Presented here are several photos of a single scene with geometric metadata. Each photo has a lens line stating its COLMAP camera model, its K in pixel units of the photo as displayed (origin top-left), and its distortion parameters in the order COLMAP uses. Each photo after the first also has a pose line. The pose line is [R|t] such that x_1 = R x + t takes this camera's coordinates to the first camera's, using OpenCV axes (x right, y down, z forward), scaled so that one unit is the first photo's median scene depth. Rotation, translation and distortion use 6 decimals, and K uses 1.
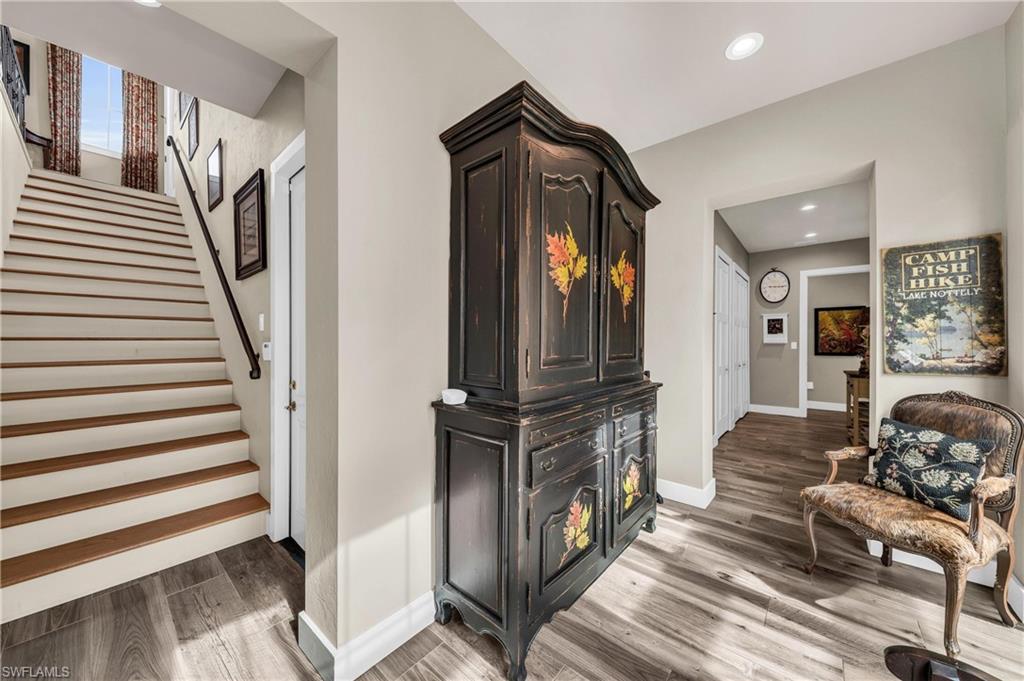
lens RADIAL K [[369.1, 0, 517.5], [0, 369.1, 342.1], [0, 0, 1]] dist [0.001312, -0.002910]
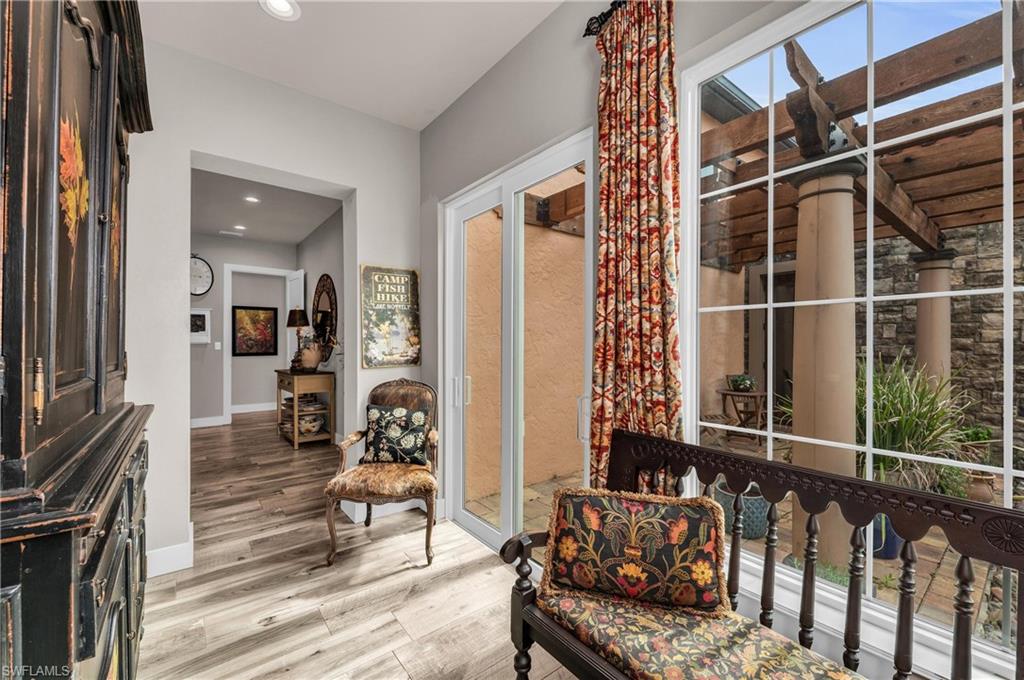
lens RADIAL K [[413.1, 0, 519.8], [0, 413.1, 341.6], [0, 0, 1]] dist [0.008484, -0.002809]
pose [[0.183401, 0.000907, 0.983038, -0.266697], [-0.000702, 0.999999, -0.000792, -0.001737], [-0.983038, -0.000545, 0.183402, 0.267132]]
